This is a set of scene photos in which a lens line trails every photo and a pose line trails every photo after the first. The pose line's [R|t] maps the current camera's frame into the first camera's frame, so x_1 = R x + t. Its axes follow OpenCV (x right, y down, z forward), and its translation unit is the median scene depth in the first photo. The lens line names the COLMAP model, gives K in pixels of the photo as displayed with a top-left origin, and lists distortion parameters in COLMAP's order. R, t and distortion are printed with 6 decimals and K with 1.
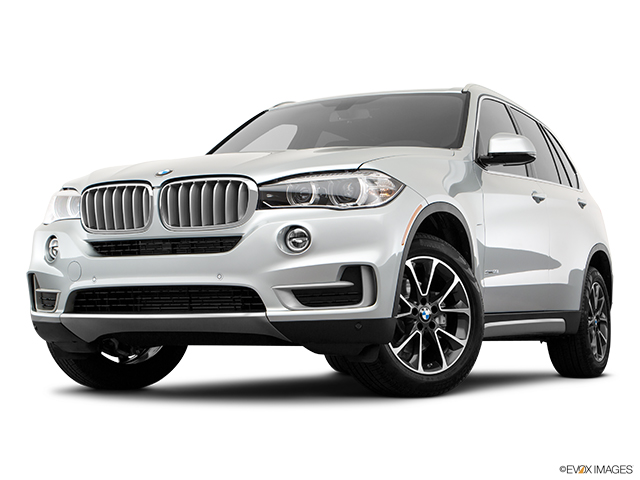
lens RADIAL K [[1154.2, 0, 320.0], [0, 1154.2, 240.0], [0, 0, 1]] dist [-0.003351, -0.032322]
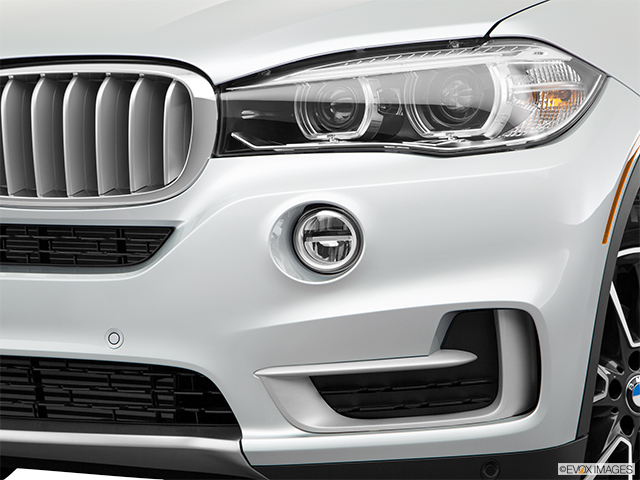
lens RADIAL K [[1617.6, 0, 320.0], [0, 1617.6, 240.0], [0, 0, 1]] dist [0.388400, -0.052478]
pose [[0.999989, -0.000472, 0.004700, -0.022748], [-0.000134, 0.991742, 0.128250, -0.063645], [-0.004721, -0.128250, 0.991731, 0.464504]]
